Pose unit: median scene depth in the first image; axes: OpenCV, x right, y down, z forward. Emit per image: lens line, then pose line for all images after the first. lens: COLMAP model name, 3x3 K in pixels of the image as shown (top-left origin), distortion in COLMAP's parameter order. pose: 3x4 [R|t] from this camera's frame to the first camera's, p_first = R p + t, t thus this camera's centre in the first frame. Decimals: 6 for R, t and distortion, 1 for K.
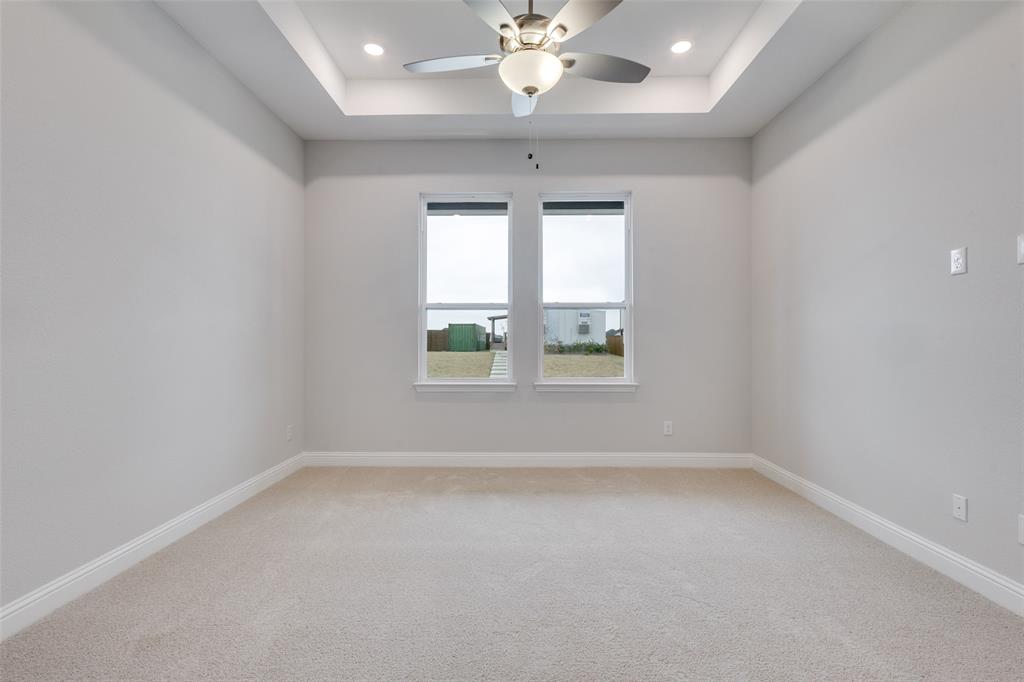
lens RADIAL K [[470.1, 0, 513.4], [0, 470.1, 338.7], [0, 0, 1]] dist [0.010466, -0.001234]
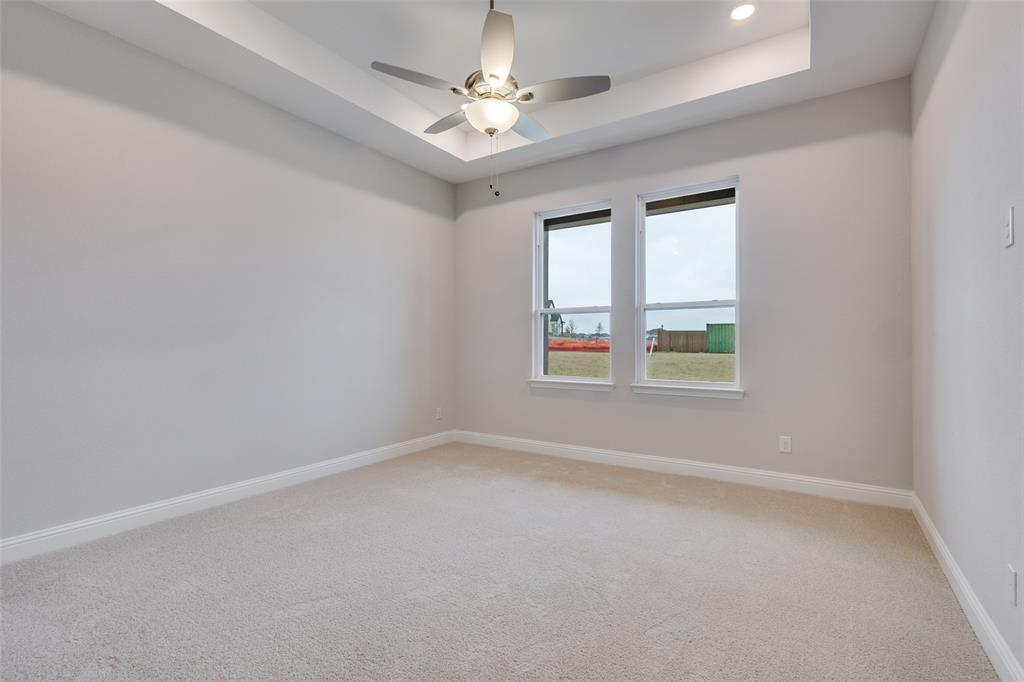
lens RADIAL K [[470.1, 0, 515.8], [0, 470.1, 340.6], [0, 0, 1]] dist [0.010466, -0.001234]
pose [[0.847604, -0.003843, -0.530615, 0.363706], [0.005015, 0.999987, 0.000768, -0.001575], [0.530605, -0.003312, 0.847613, 0.012941]]
